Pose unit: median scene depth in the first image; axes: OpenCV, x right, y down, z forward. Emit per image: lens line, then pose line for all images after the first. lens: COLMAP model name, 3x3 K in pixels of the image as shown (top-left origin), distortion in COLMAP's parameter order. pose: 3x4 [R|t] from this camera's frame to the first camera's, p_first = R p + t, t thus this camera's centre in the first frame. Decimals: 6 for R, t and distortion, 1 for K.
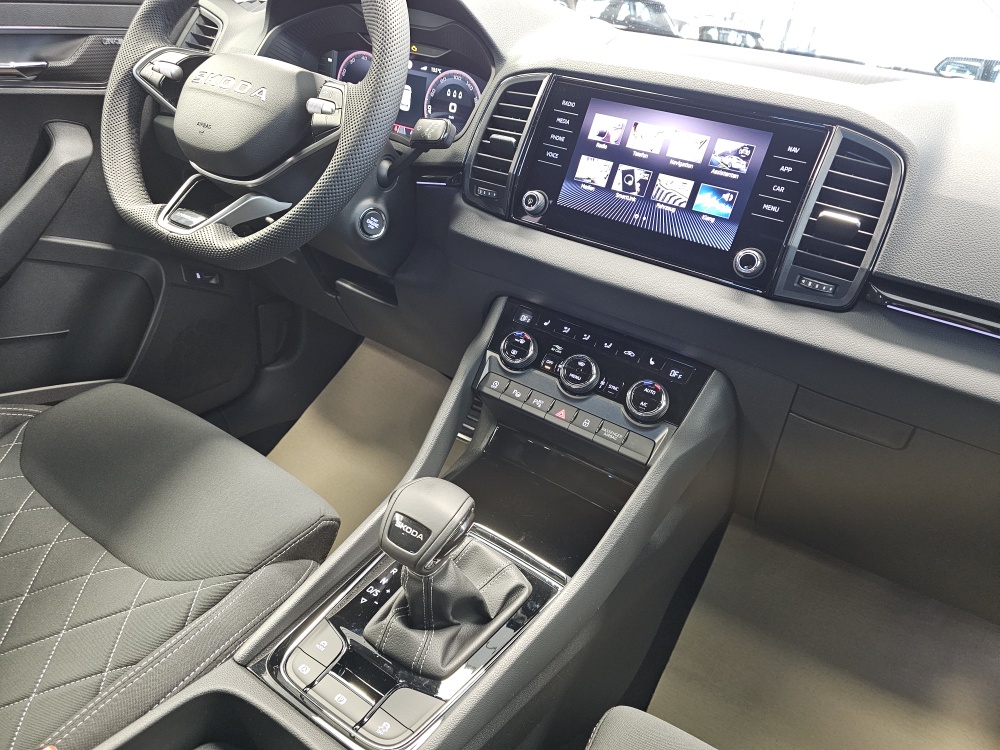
lens RADIAL K [[674.8, 0, 504.0], [0, 674.8, 359.3], [0, 0, 1]] dist [0.075893, -0.108943]
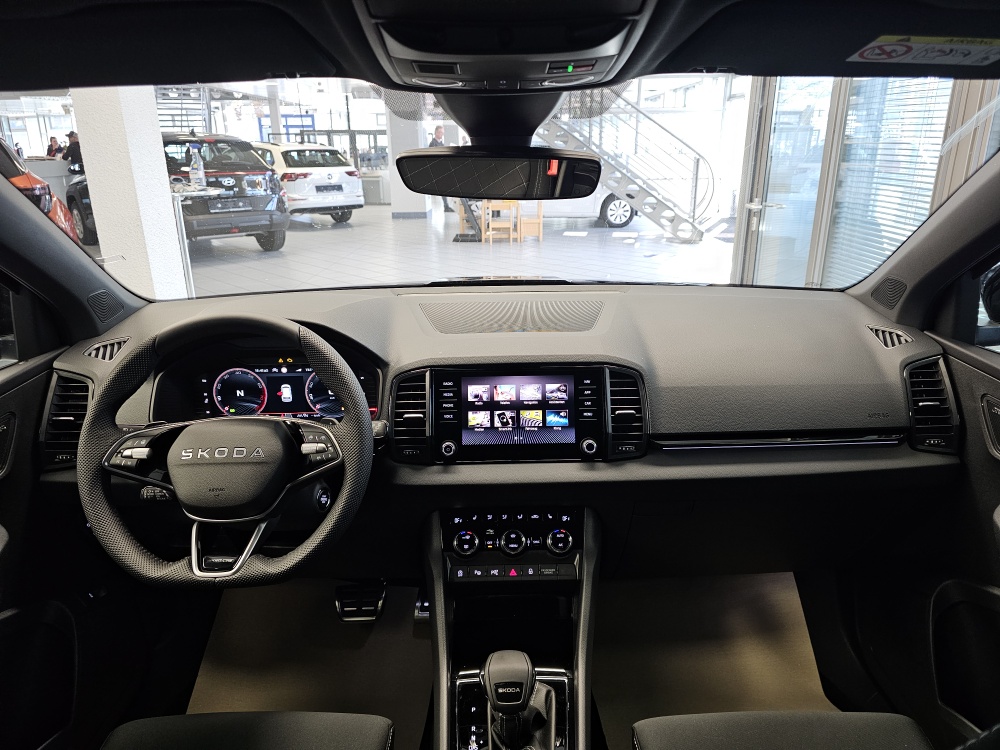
lens RADIAL K [[674.8, 0, 504.0], [0, 674.8, 359.3], [0, 0, 1]] dist [0.075893, -0.108943]
pose [[0.817596, -0.298431, 0.492418, -0.577552], [0.356001, 0.934152, -0.024948, -0.359275], [-0.452548, 0.195699, 0.870001, -0.447598]]
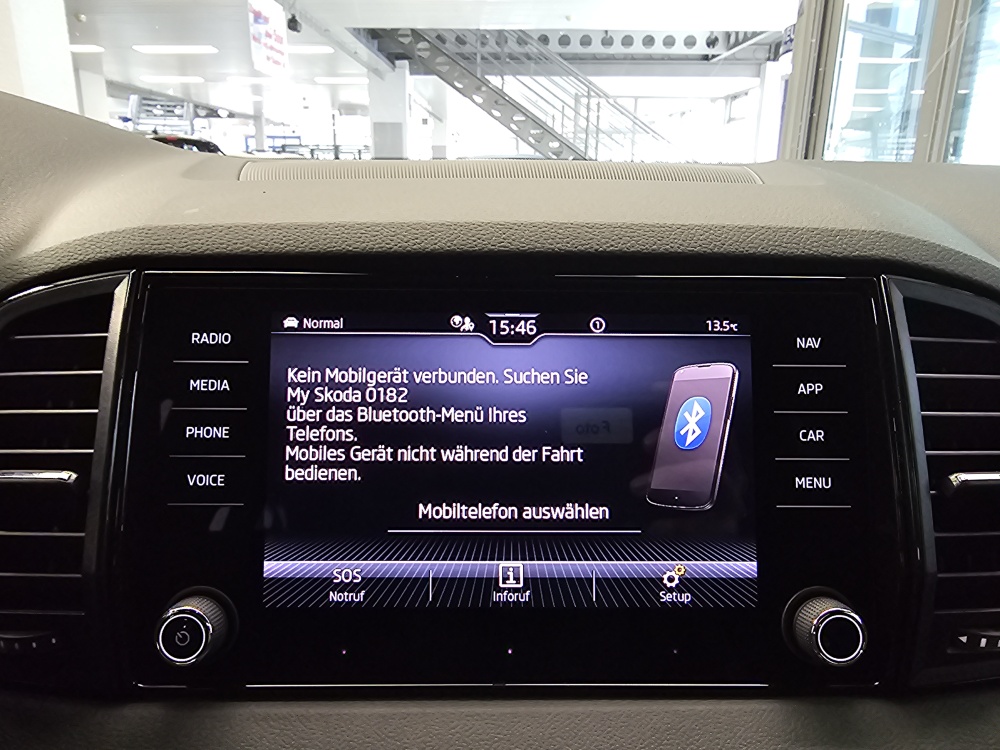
lens RADIAL K [[686.5, 0, 476.4], [0, 686.5, 373.7], [0, 0, 1]] dist [0.001866, -0.000209]
pose [[0.832797, -0.271061, 0.482675, 0.032320], [0.336677, 0.940131, -0.052935, -0.304187], [-0.439429, 0.206590, 0.874198, 0.650247]]
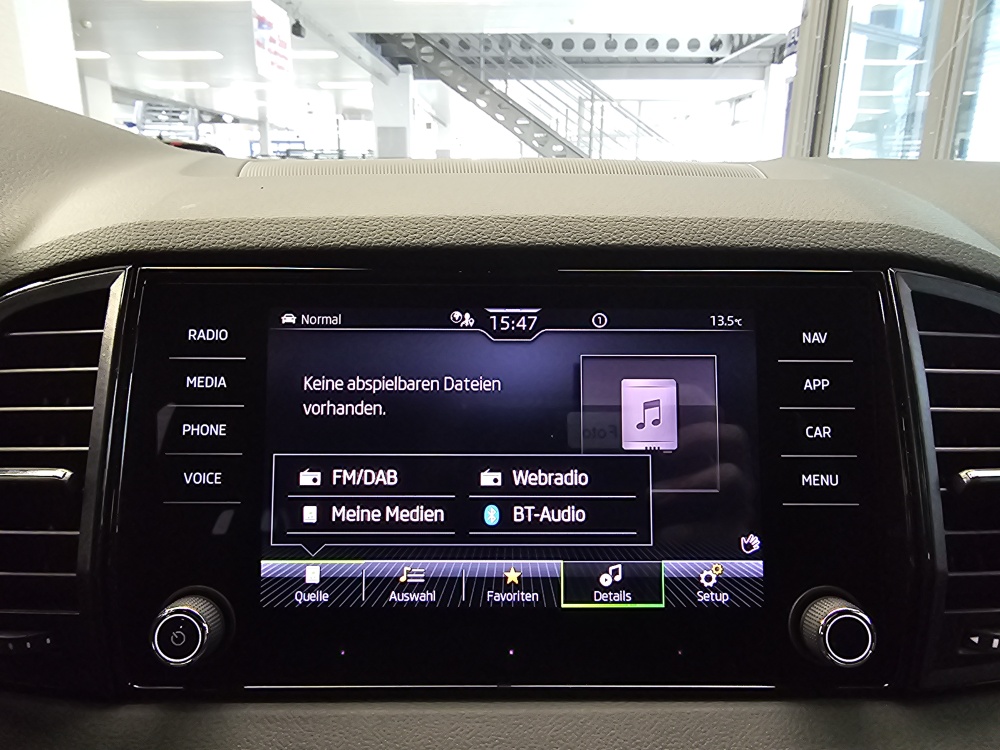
lens RADIAL K [[687.2, 0, 476.3], [0, 687.2, 374.1], [0, 0, 1]] dist [0.003706, -0.001991]
pose [[0.835348, -0.270488, 0.478571, 0.035612], [0.338442, 0.939073, -0.059989, -0.299632], [-0.433187, 0.212080, 0.875997, 0.654694]]
